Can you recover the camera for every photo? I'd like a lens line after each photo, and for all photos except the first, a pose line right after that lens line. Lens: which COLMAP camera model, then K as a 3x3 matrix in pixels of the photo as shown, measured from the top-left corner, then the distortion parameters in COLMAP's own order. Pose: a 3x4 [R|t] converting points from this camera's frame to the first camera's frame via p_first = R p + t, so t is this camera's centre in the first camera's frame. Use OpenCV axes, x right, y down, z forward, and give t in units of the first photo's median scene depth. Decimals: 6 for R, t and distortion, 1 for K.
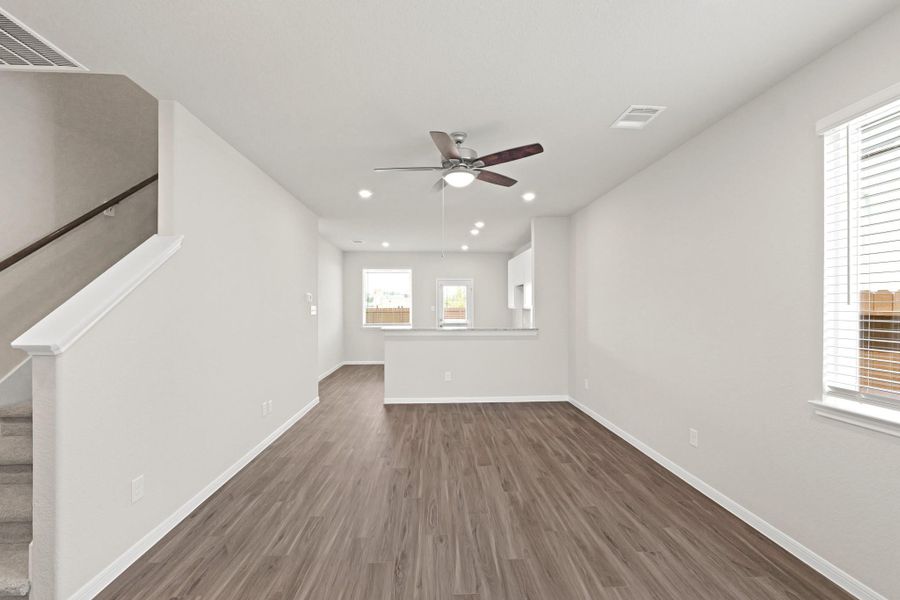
lens RADIAL K [[372.8, 0, 453.4], [0, 372.8, 304.3], [0, 0, 1]] dist [-0.013147, 0.000784]
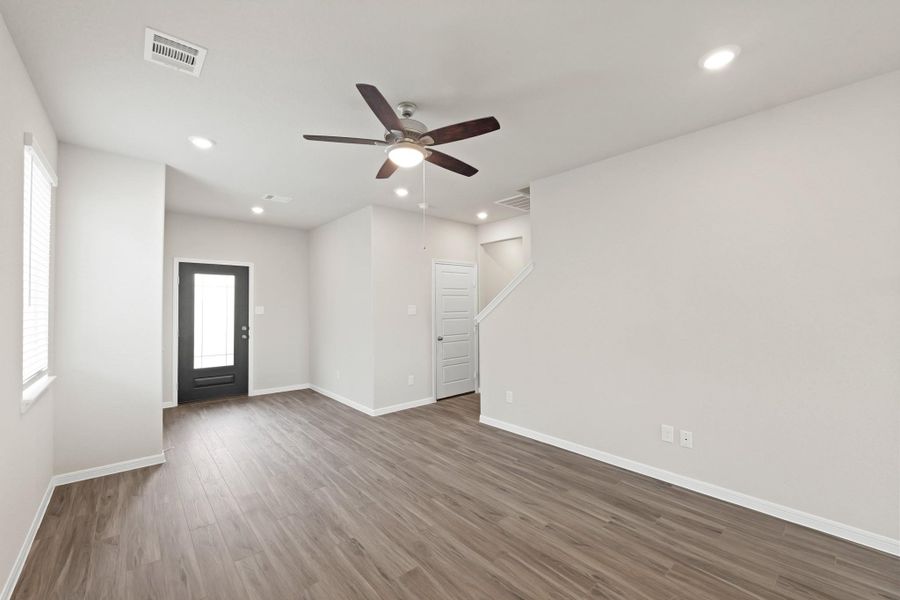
lens RADIAL K [[372.8, 0, 445.2], [0, 372.8, 300.5], [0, 0, 1]] dist [-0.013147, 0.000784]
pose [[-0.802043, -0.004101, -0.597252, 0.339833], [0.007892, 0.999816, -0.017463, 0.006533], [0.597214, -0.018720, -0.801864, 1.308055]]
